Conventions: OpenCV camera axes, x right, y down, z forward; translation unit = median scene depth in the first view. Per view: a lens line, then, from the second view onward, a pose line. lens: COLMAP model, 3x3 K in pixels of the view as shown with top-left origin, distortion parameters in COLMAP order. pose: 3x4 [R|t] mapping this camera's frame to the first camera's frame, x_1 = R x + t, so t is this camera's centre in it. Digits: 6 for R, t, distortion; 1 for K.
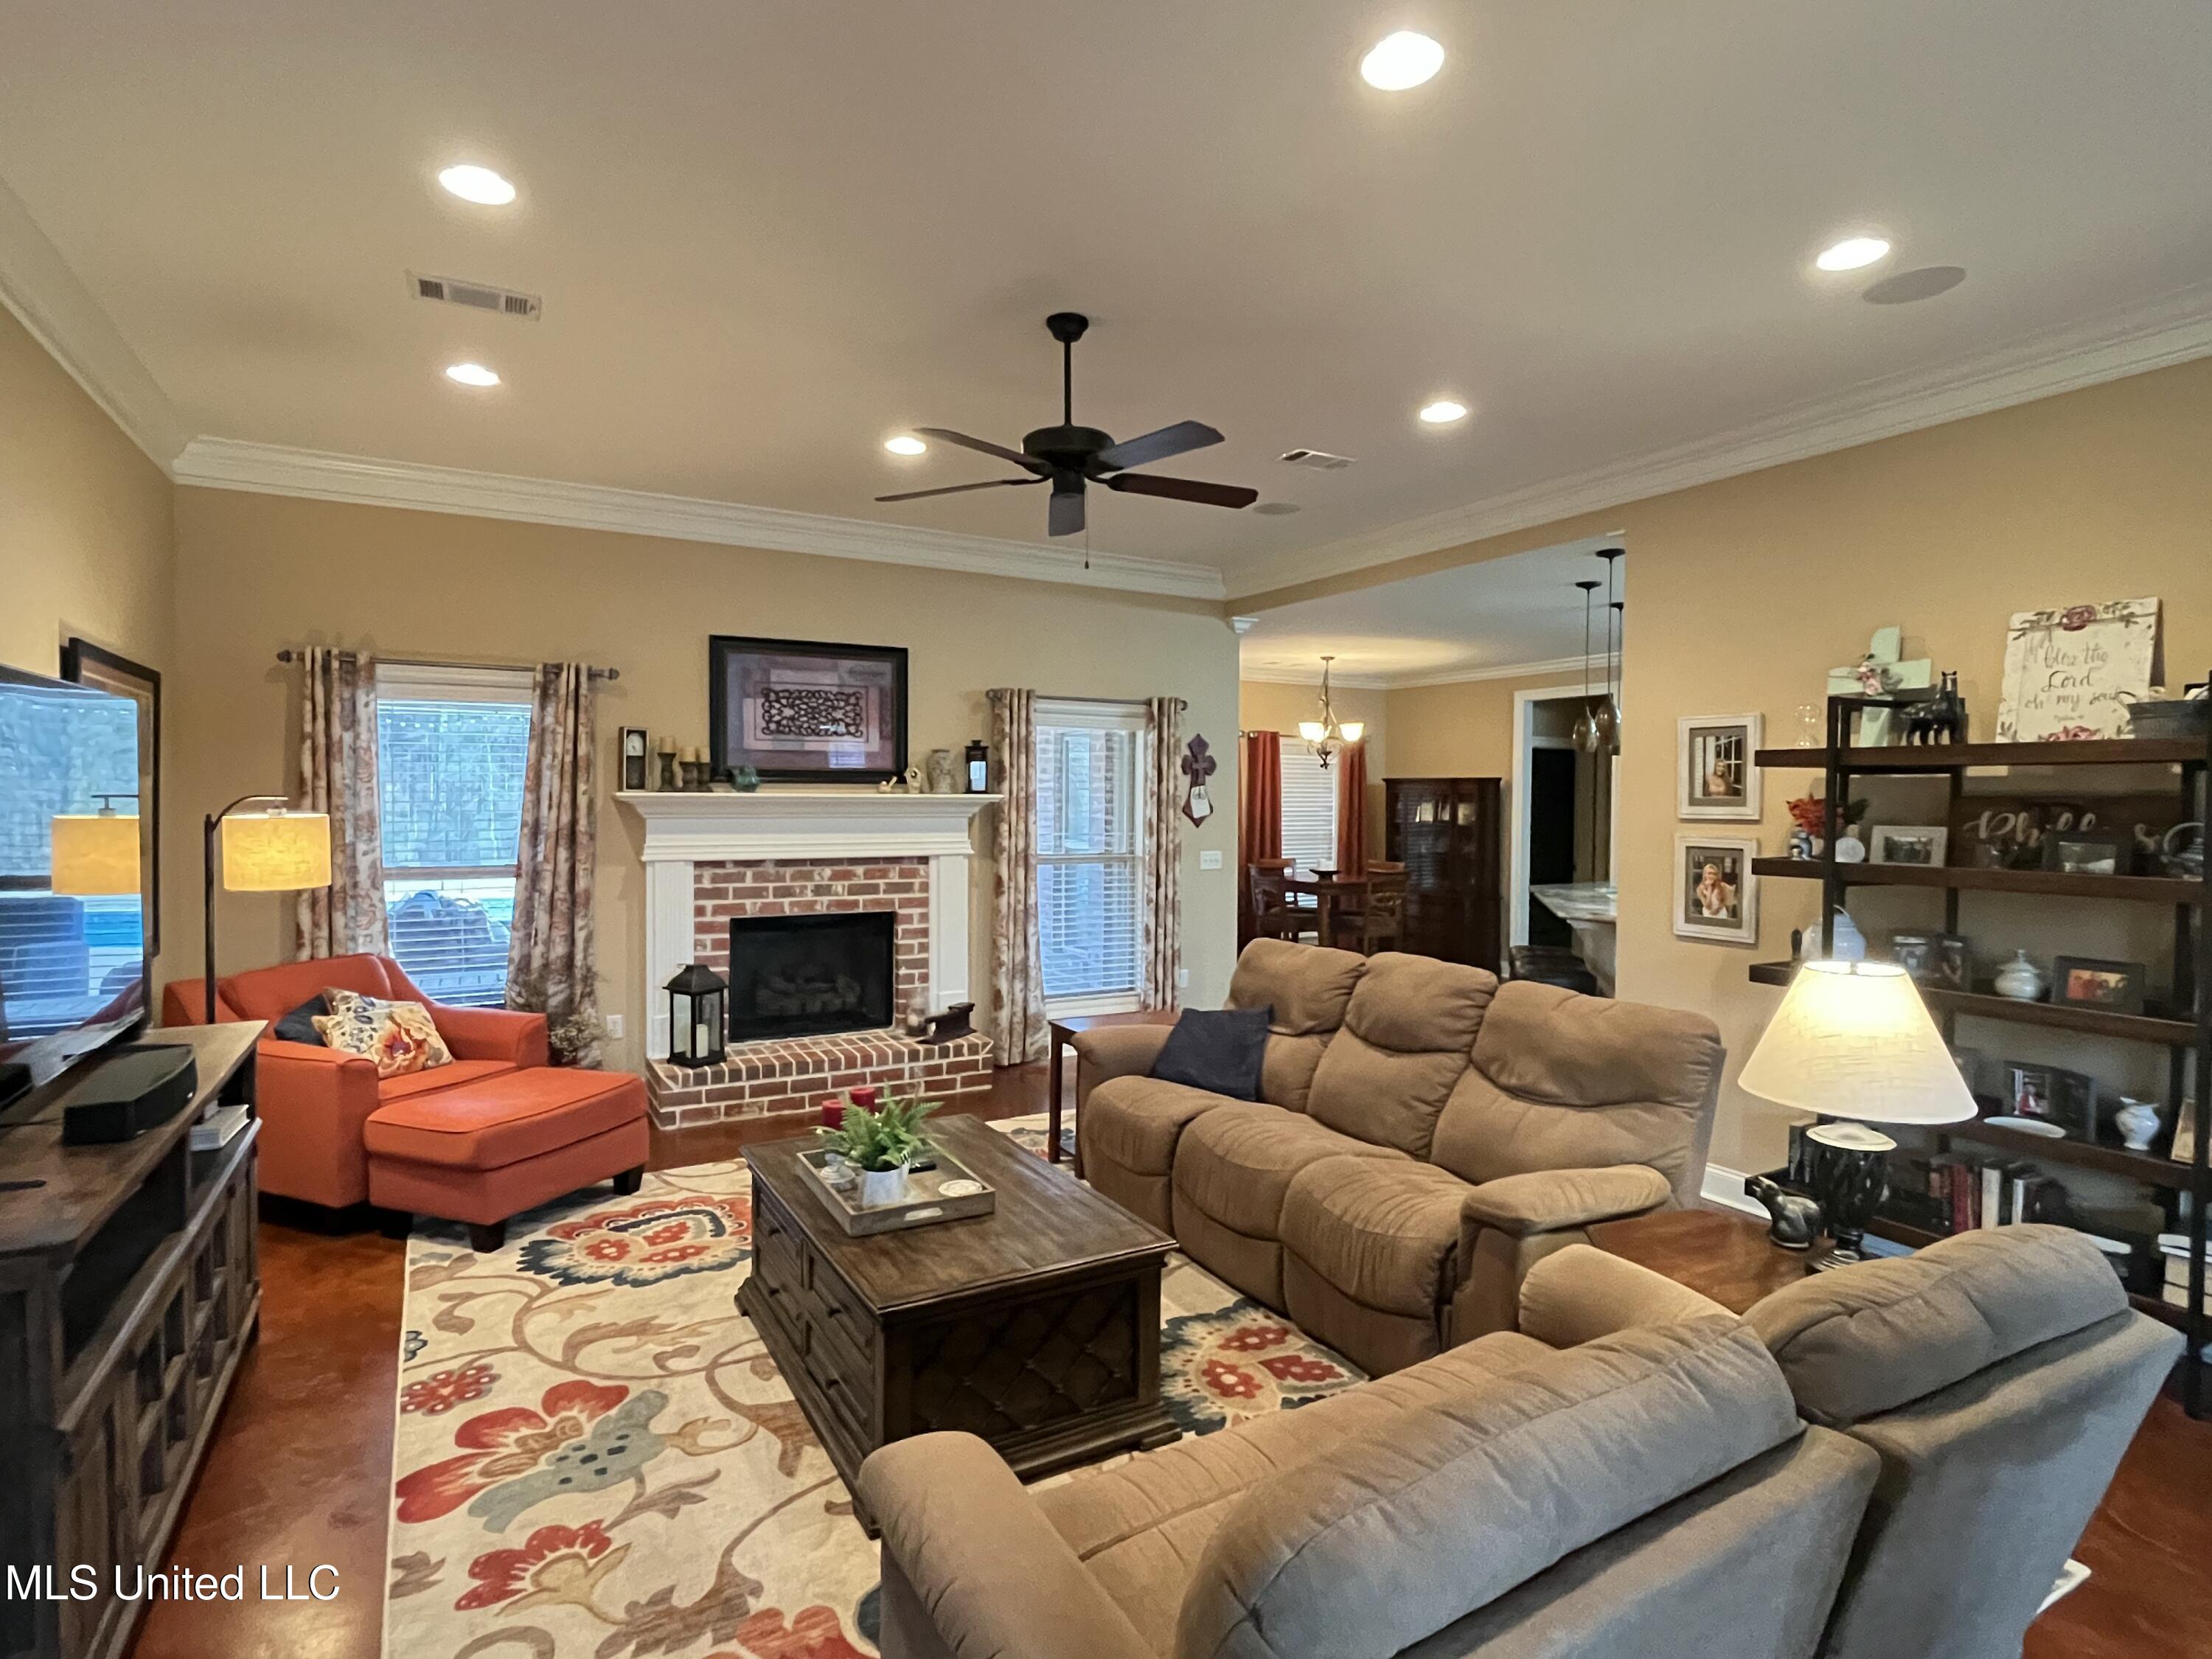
lens RADIAL K [[1125.2, 0, 1101.3], [0, 1125.2, 818.2], [0, 0, 1]] dist [-0.007077, 0.000020]
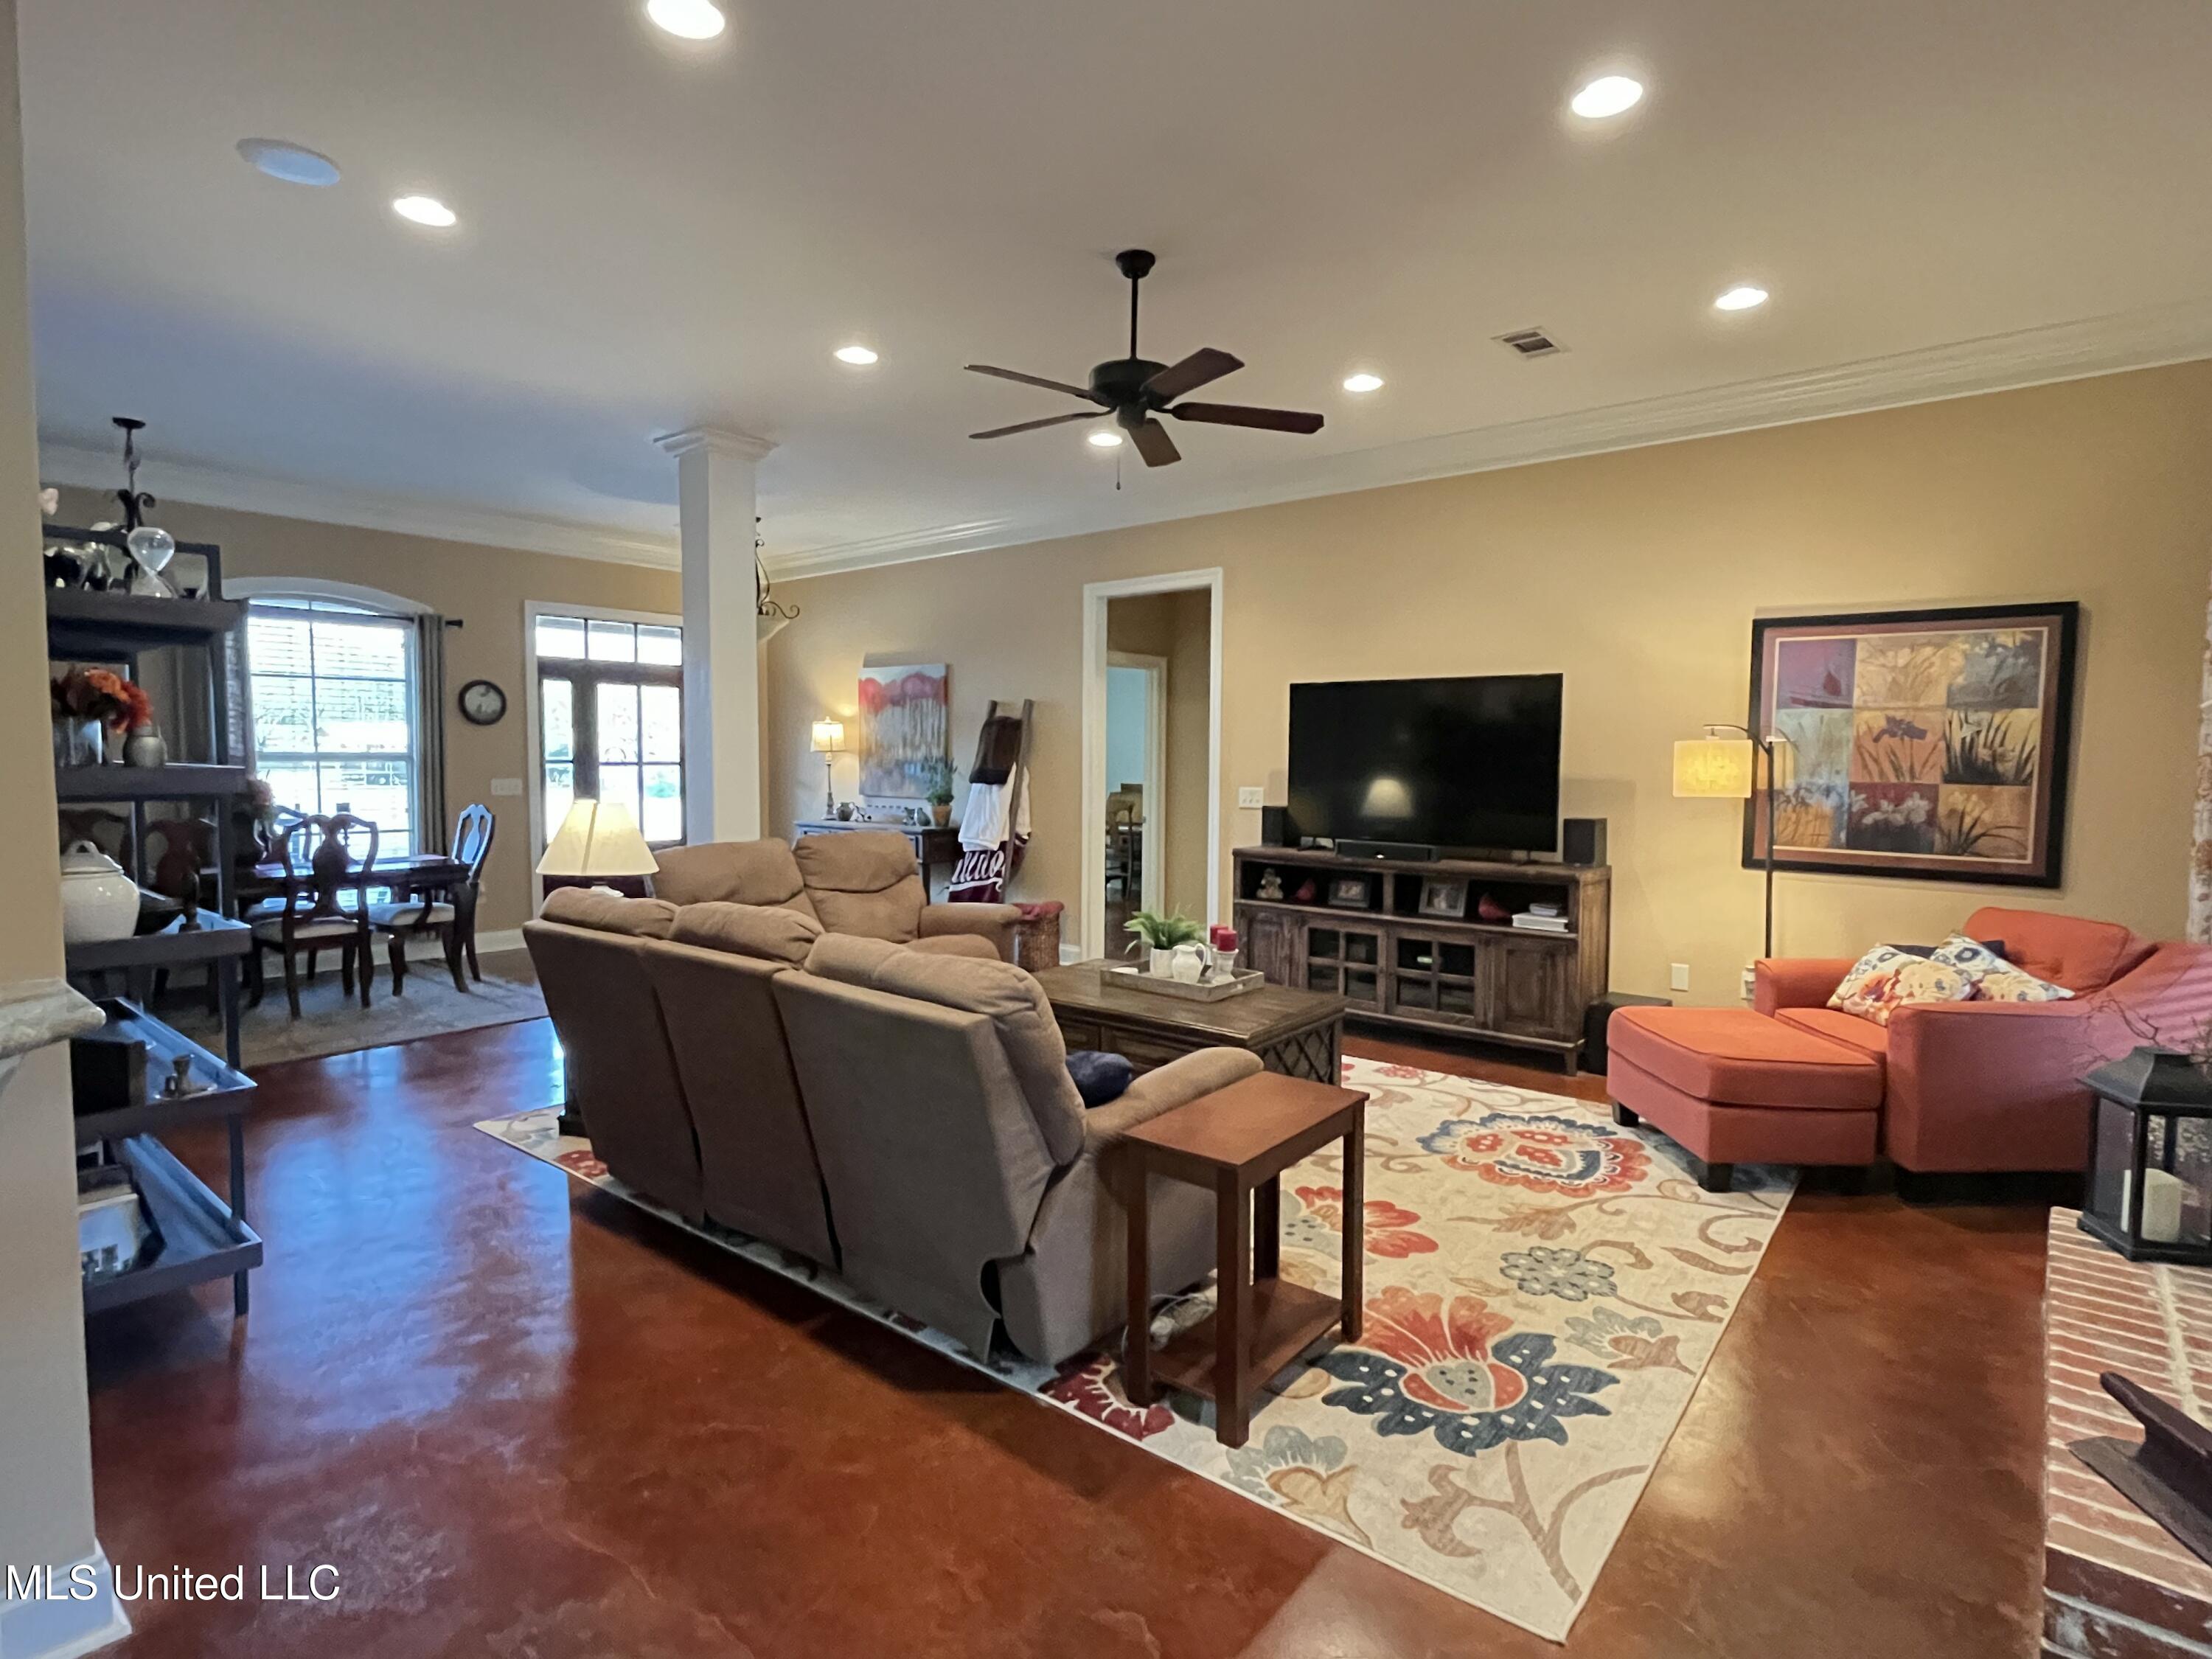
lens RADIAL K [[1125.2, 0, 1104.7], [0, 1125.2, 827.5], [0, 0, 1]] dist [-0.007077, 0.000020]
pose [[-0.929929, 0.012774, -0.367518, 0.371237], [-0.020506, 0.996040, 0.086506, -0.001118], [0.367168, 0.087981, -0.925985, 1.915115]]
